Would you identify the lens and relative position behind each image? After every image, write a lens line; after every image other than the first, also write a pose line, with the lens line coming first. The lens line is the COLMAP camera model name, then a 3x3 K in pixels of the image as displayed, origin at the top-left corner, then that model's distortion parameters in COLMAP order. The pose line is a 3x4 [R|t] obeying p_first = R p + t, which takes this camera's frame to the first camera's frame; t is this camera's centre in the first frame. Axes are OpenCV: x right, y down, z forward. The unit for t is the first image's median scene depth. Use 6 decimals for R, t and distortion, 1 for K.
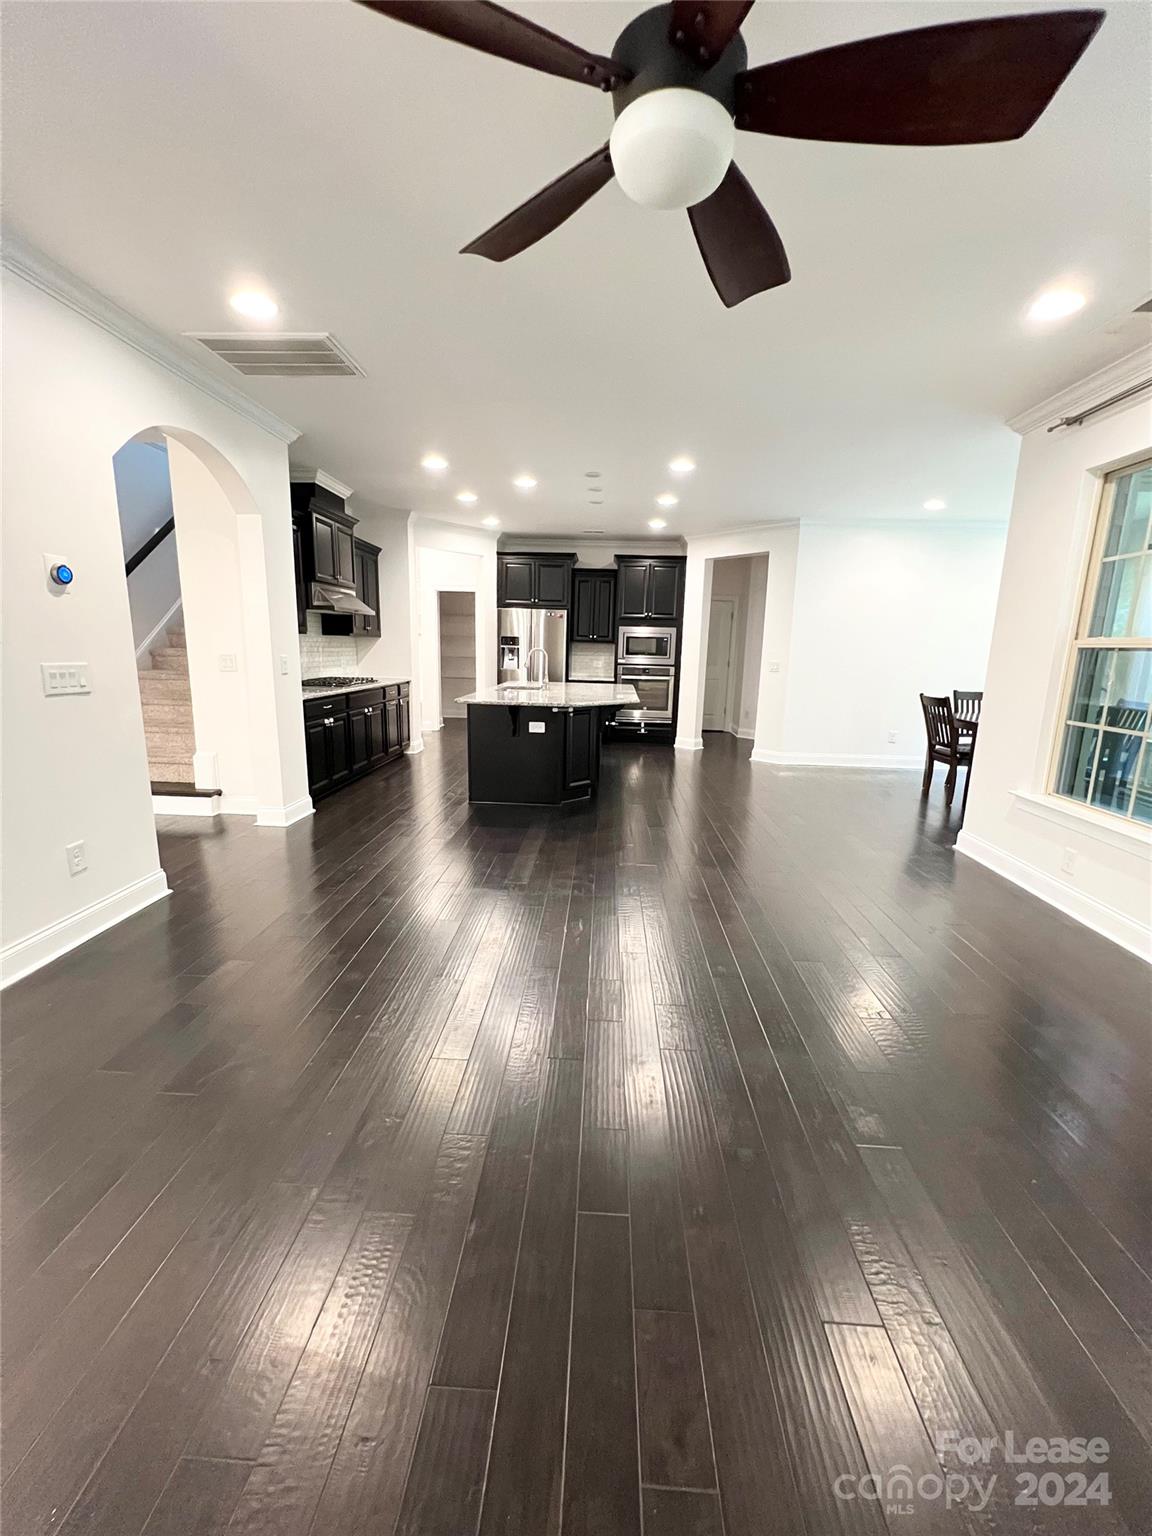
lens RADIAL K [[611.7, 0, 578.5], [0, 611.7, 760.9], [0, 0, 1]] dist [-0.000224, -0.000041]
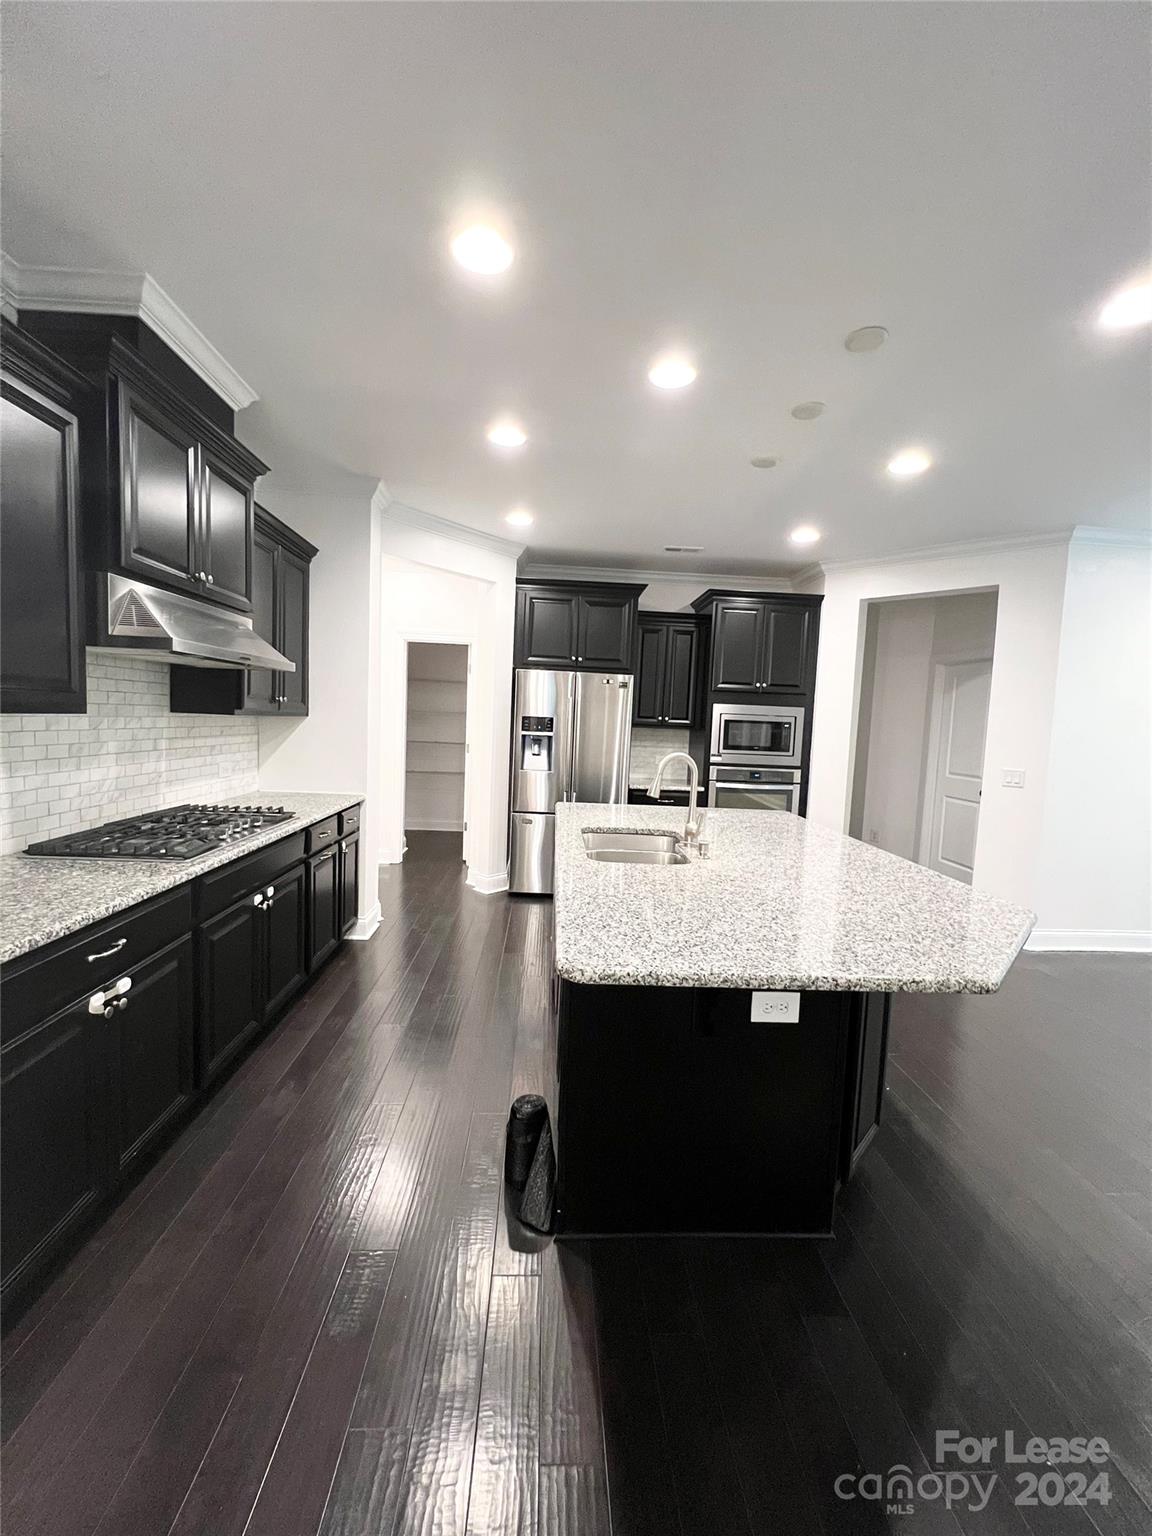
lens RADIAL K [[611.7, 0, 578.5], [0, 611.7, 760.9], [0, 0, 1]] dist [-0.000224, -0.000041]
pose [[0.995078, 0.010847, 0.098504, -0.130607], [0.000547, 0.993376, -0.114911, -0.093788], [-0.099098, 0.114400, 0.988480, 0.420649]]
